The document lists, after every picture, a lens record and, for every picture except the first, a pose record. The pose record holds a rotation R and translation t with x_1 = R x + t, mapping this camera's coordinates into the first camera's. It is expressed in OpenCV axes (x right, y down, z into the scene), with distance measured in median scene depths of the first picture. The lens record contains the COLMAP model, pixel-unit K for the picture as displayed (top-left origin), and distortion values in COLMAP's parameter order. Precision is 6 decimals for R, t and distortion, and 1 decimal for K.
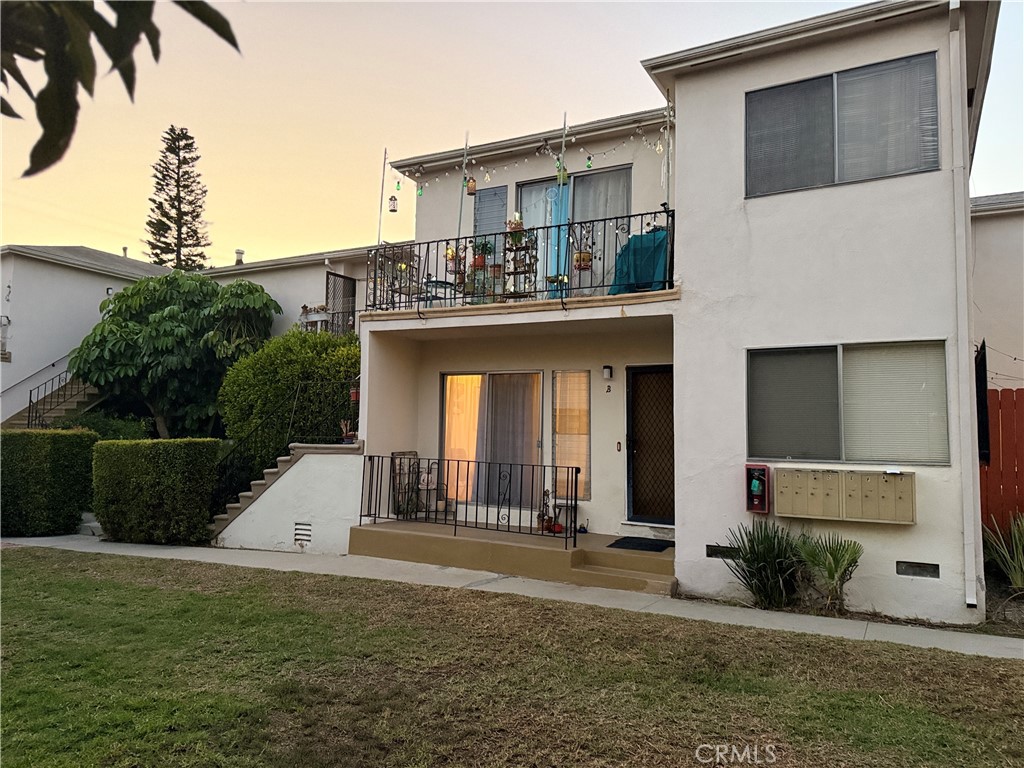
lens RADIAL K [[727.8, 0, 512.6], [0, 727.8, 348.7], [0, 0, 1]] dist [0.072246, -0.079162]
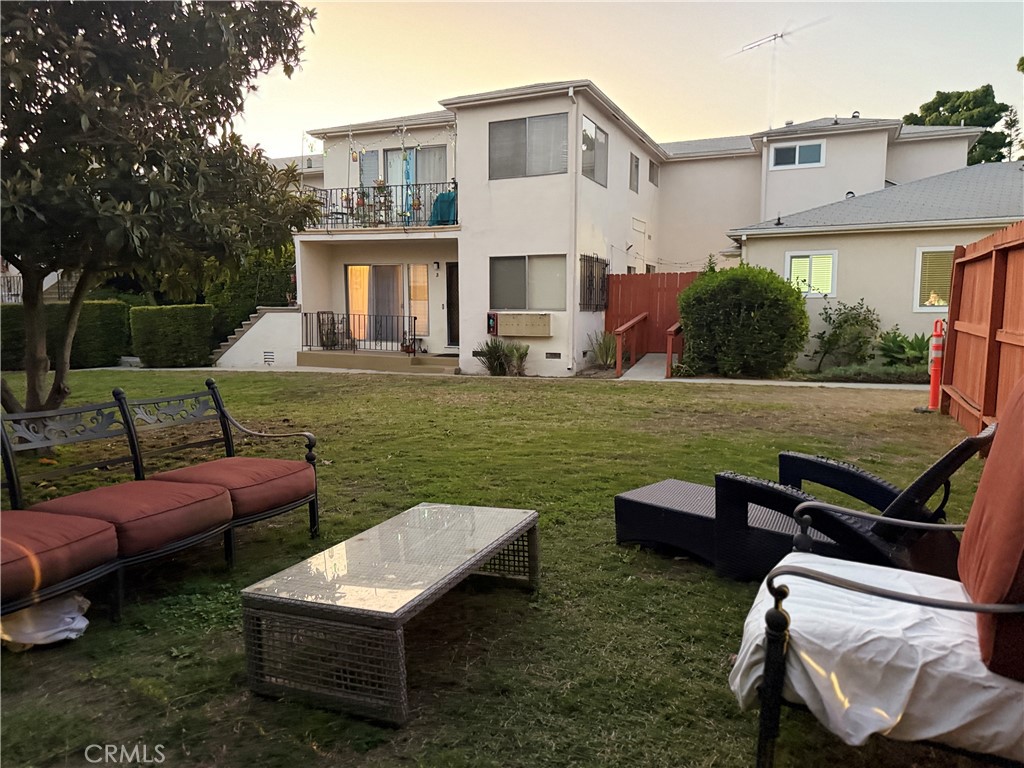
lens RADIAL K [[728.8, 0, 512.0], [0, 728.8, 387.8], [0, 0, 1]] dist [0.063659, -0.095472]
pose [[0.996313, -0.021378, 0.083083, 0.158013], [0.001911, 0.973746, 0.227631, -0.083123], [-0.085768, -0.226633, 0.970197, -0.831859]]
